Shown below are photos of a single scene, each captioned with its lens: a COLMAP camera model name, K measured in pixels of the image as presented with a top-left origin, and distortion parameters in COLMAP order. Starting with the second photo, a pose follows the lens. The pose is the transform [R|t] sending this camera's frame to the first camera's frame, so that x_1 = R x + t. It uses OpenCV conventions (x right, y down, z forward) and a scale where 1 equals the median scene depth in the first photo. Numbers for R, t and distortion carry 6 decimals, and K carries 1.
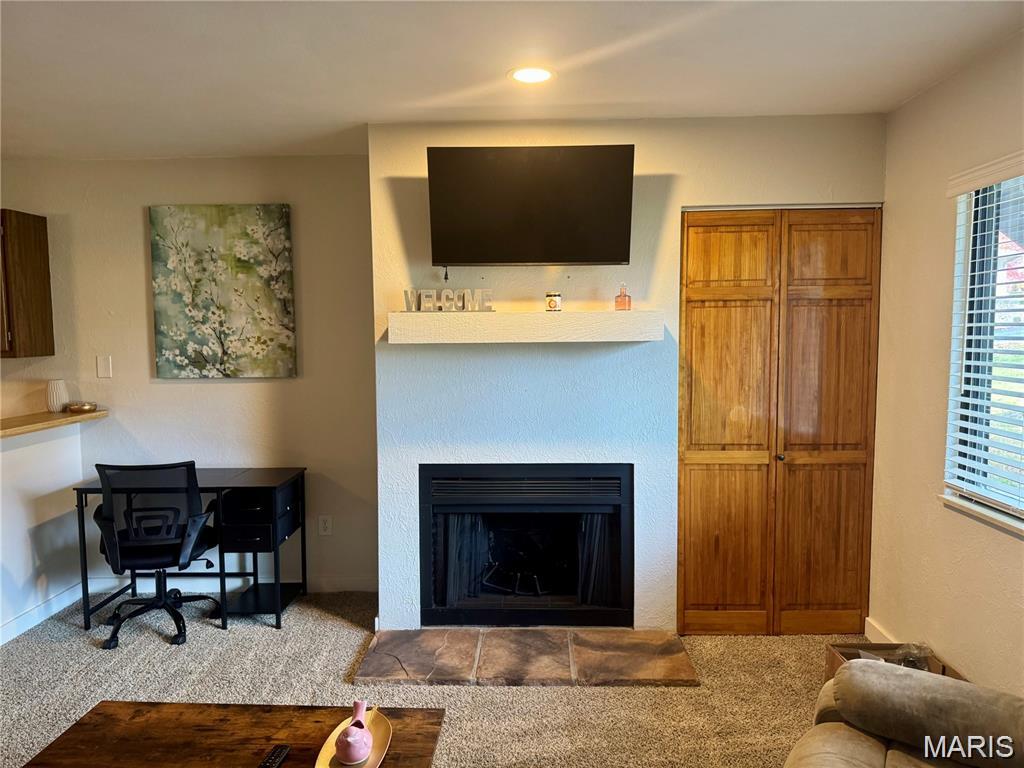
lens RADIAL K [[727.4, 0, 512.0], [0, 727.4, 384.0], [0, 0, 1]] dist [0.069174, -0.085375]
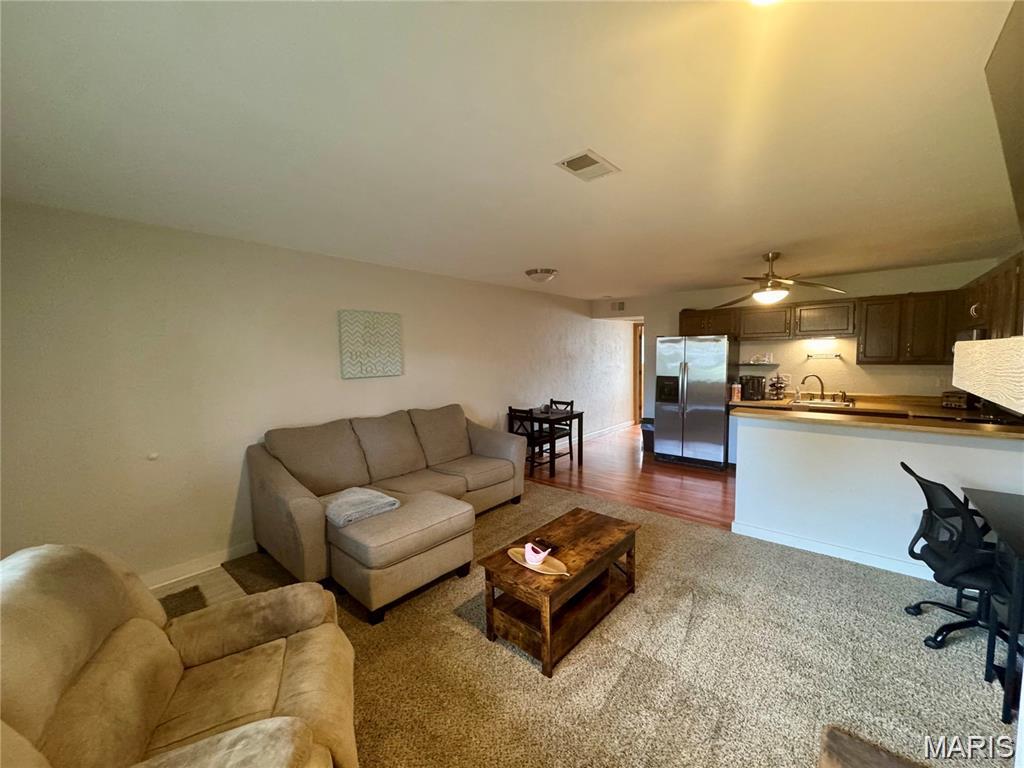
lens RADIAL K [[407.0, 0, 512.0], [0, 407.0, 384.0], [0, 0, 1]] dist [-0.000481, -0.000043]
pose [[-0.625156, 0.078292, -0.776563, 0.373153], [-0.039564, 0.990498, 0.131711, -0.085803], [0.779496, 0.113064, -0.616119, 0.853219]]
